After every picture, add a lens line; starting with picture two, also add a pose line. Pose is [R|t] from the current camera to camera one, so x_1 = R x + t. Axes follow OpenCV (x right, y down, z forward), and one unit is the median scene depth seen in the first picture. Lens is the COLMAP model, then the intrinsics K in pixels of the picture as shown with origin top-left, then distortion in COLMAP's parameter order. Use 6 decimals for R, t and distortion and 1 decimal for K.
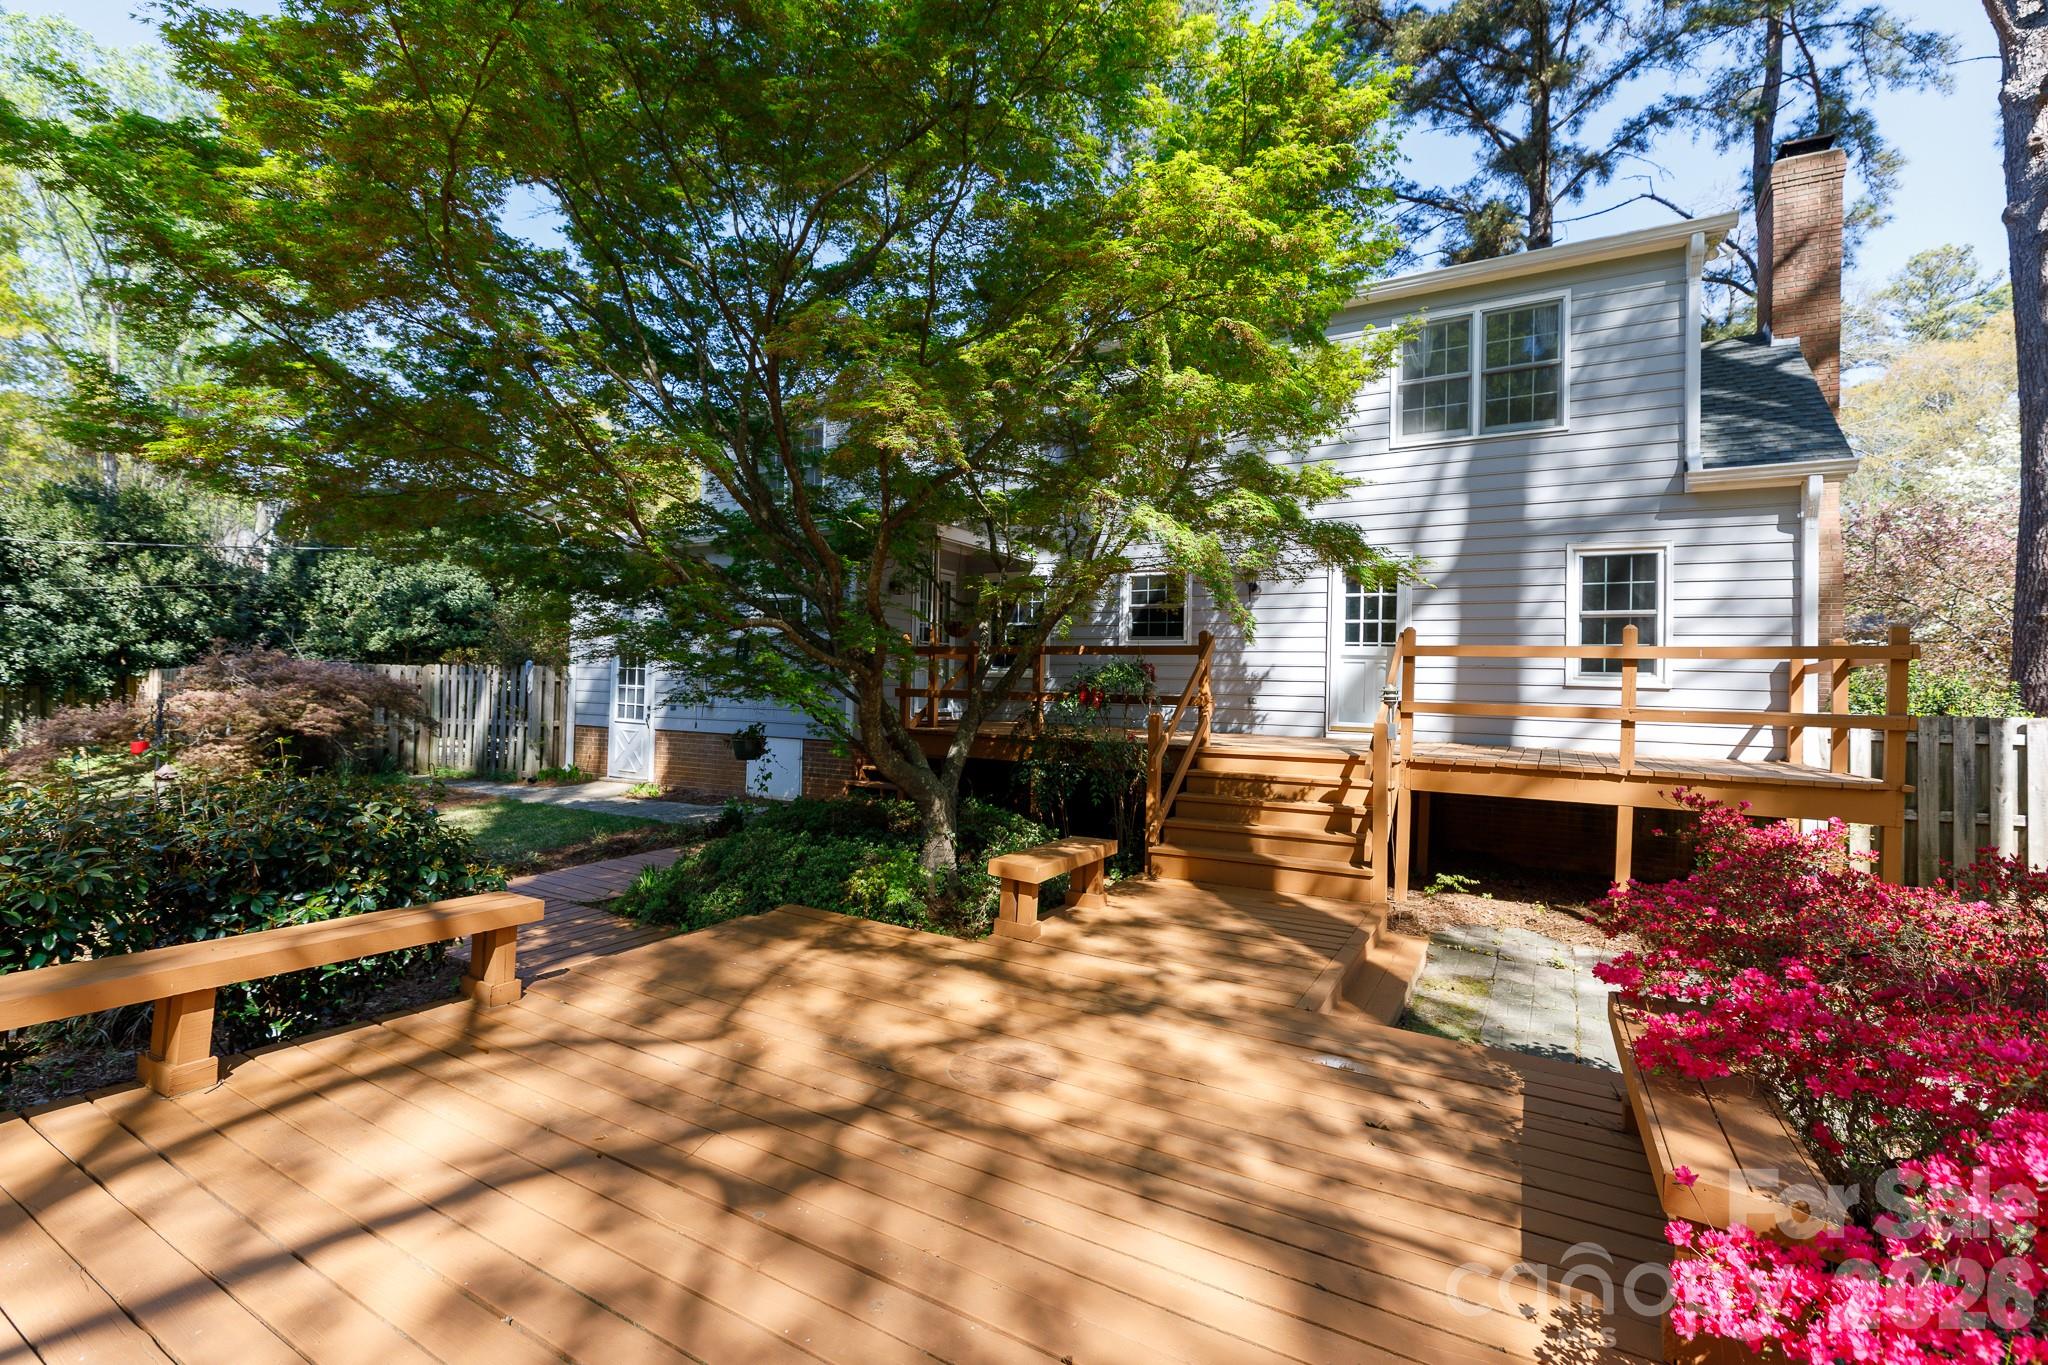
lens RADIAL K [[910.1, 0, 1024.8], [0, 910.1, 672.0], [0, 0, 1]] dist [0.002596, -0.000969]
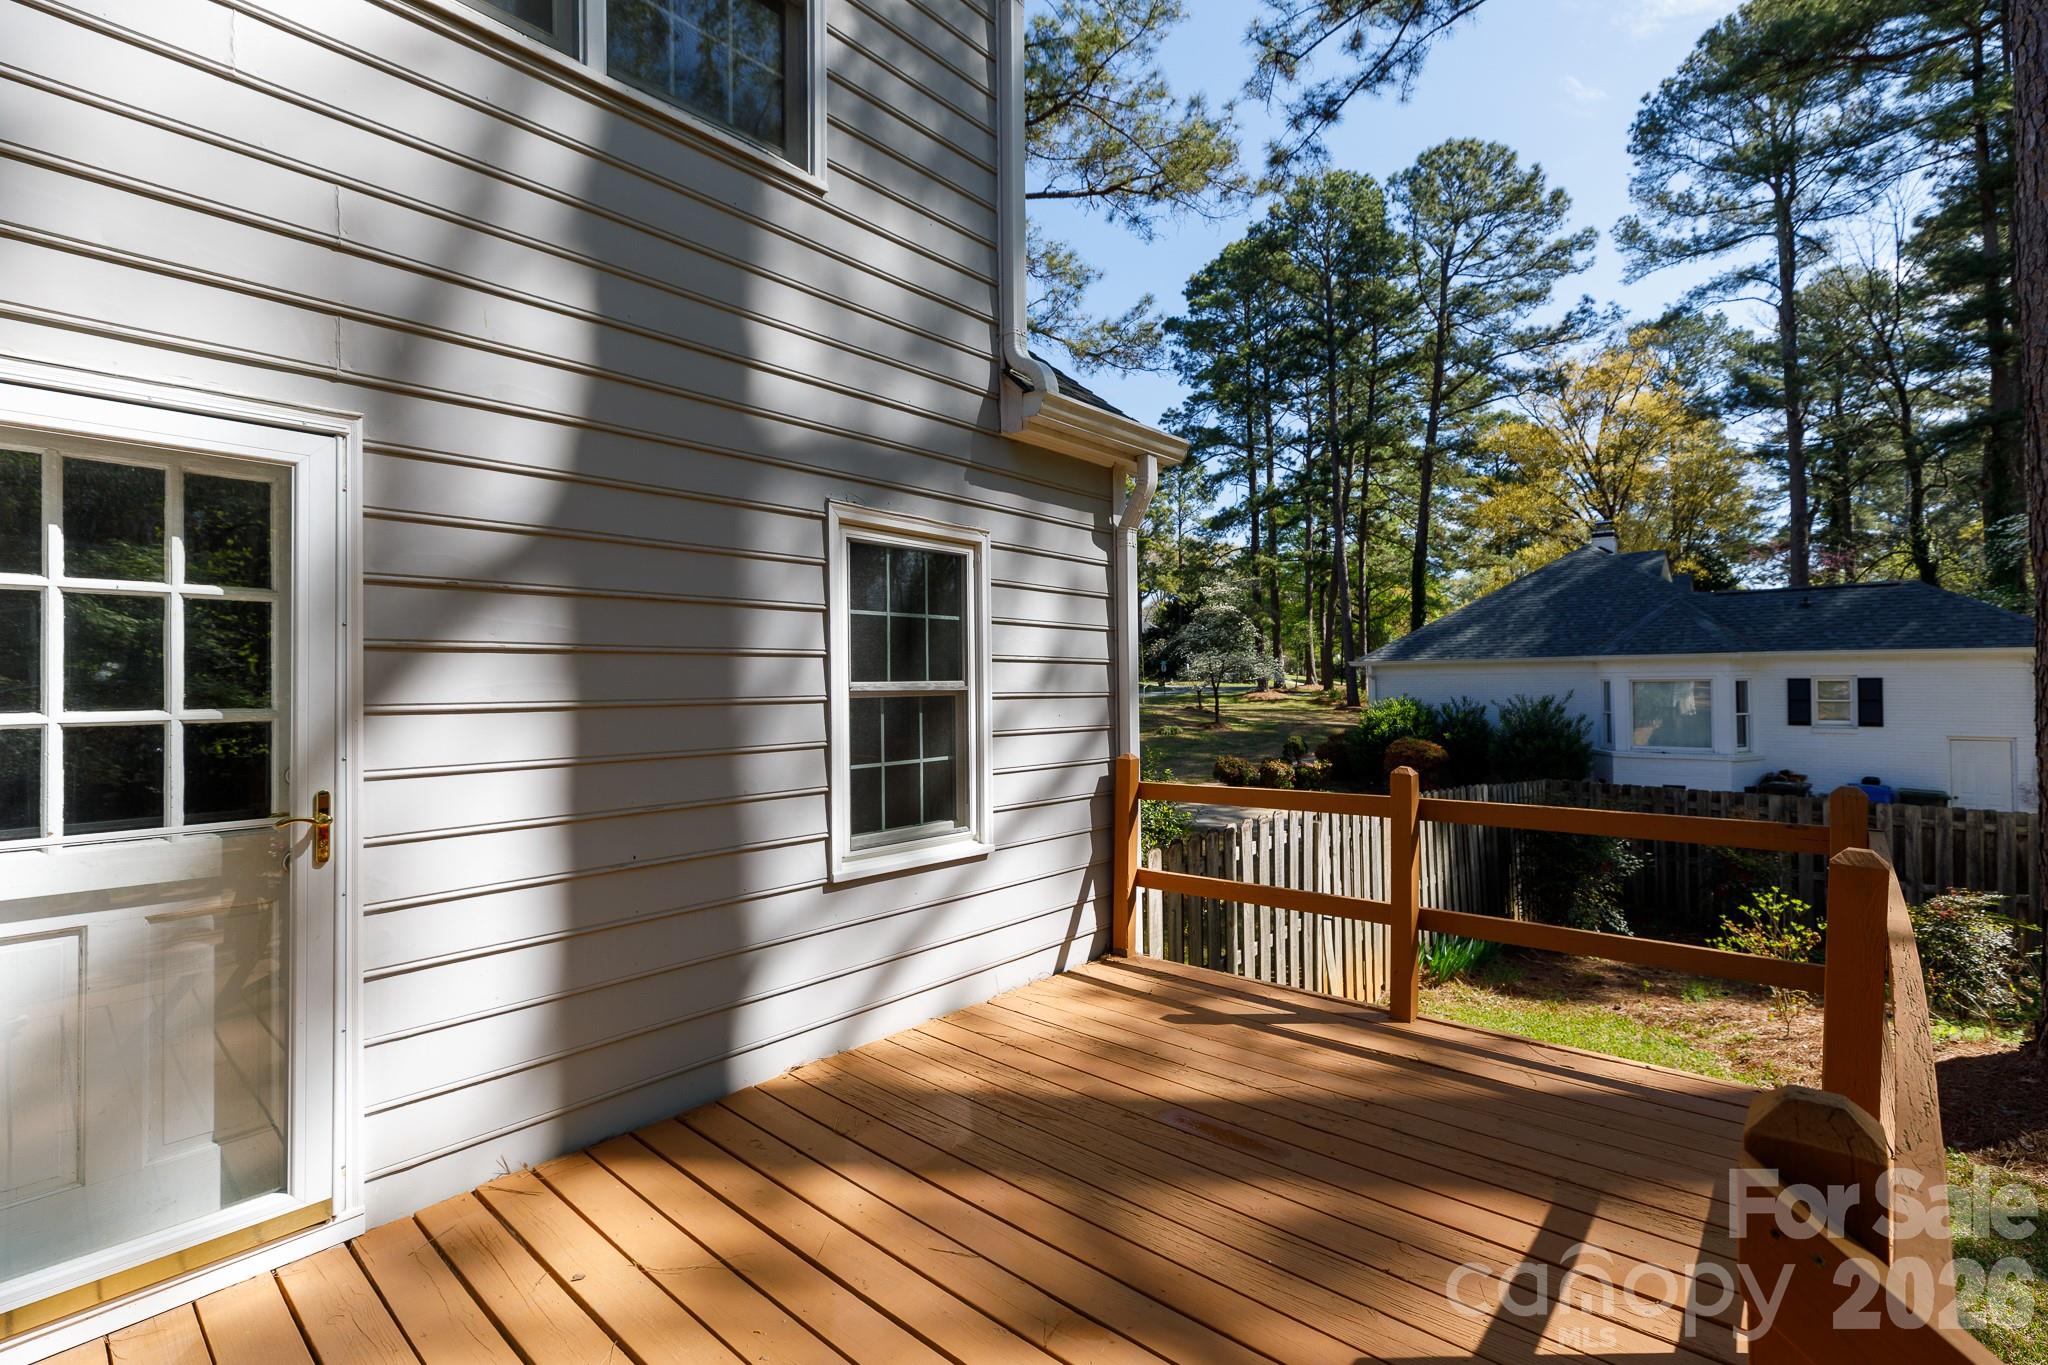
lens RADIAL K [[910.1, 0, 1016.2], [0, 910.1, 667.9], [0, 0, 1]] dist [0.002596, -0.000969]
pose [[0.207805, -0.015808, 0.978043, 0.254922], [-0.004091, 0.999847, 0.017029, -0.082905], [-0.978162, -0.007540, 0.207708, 0.883483]]
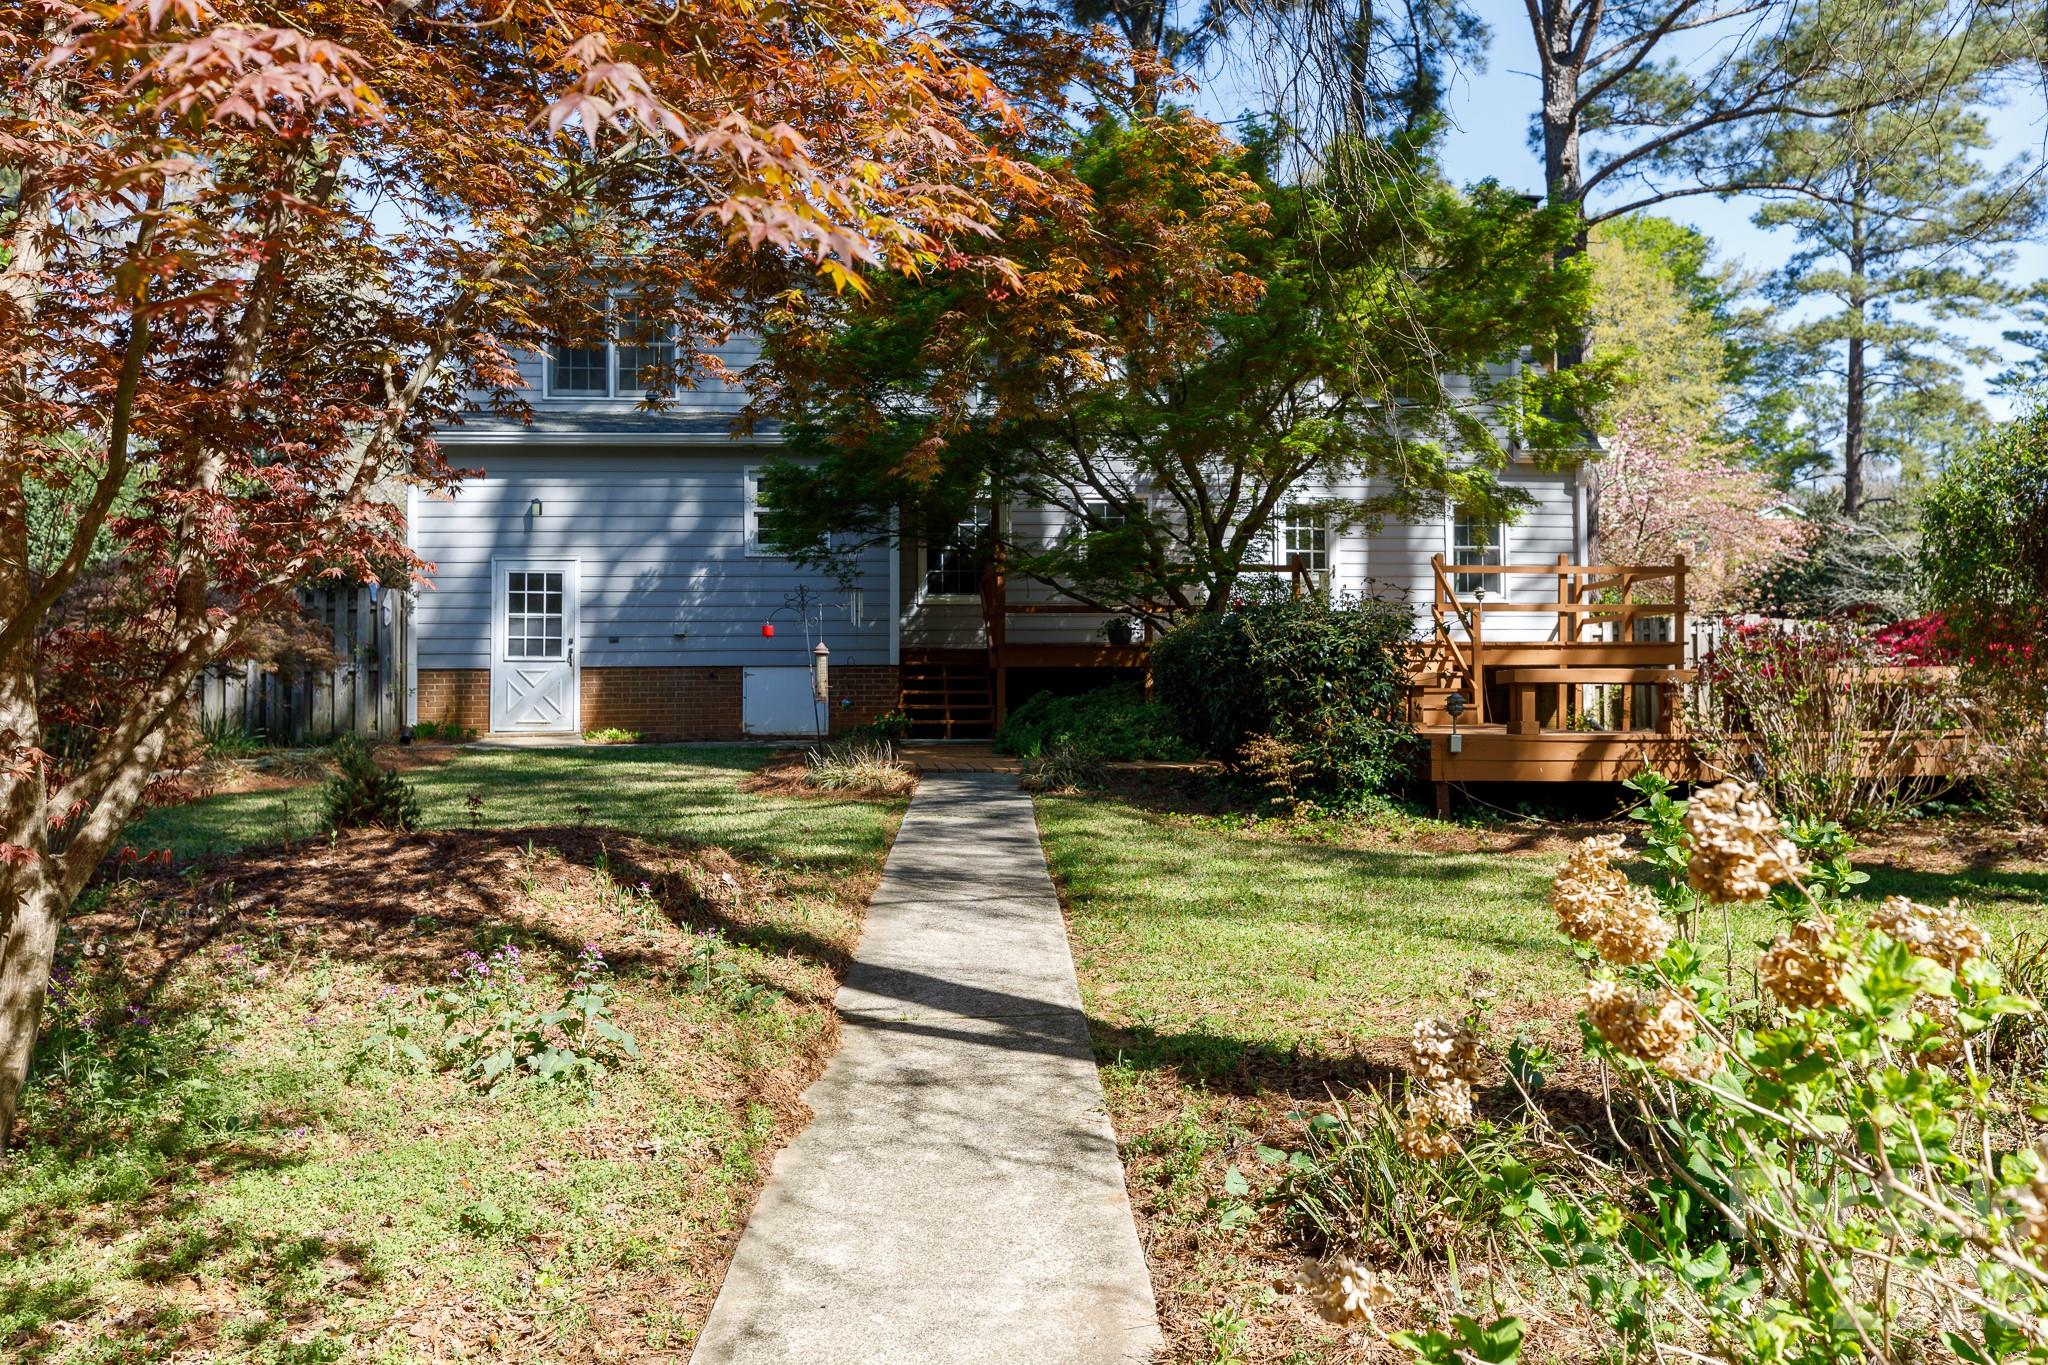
lens RADIAL K [[1670.8, 0, 1038.6], [0, 1670.8, 644.3], [0, 0, 1]] dist [0.016731, -0.015047]
pose [[0.803944, -0.011642, 0.594591, -1.383178], [0.016540, 0.999859, -0.002788, 0.076728], [-0.594475, 0.012076, 0.804023, -0.625727]]
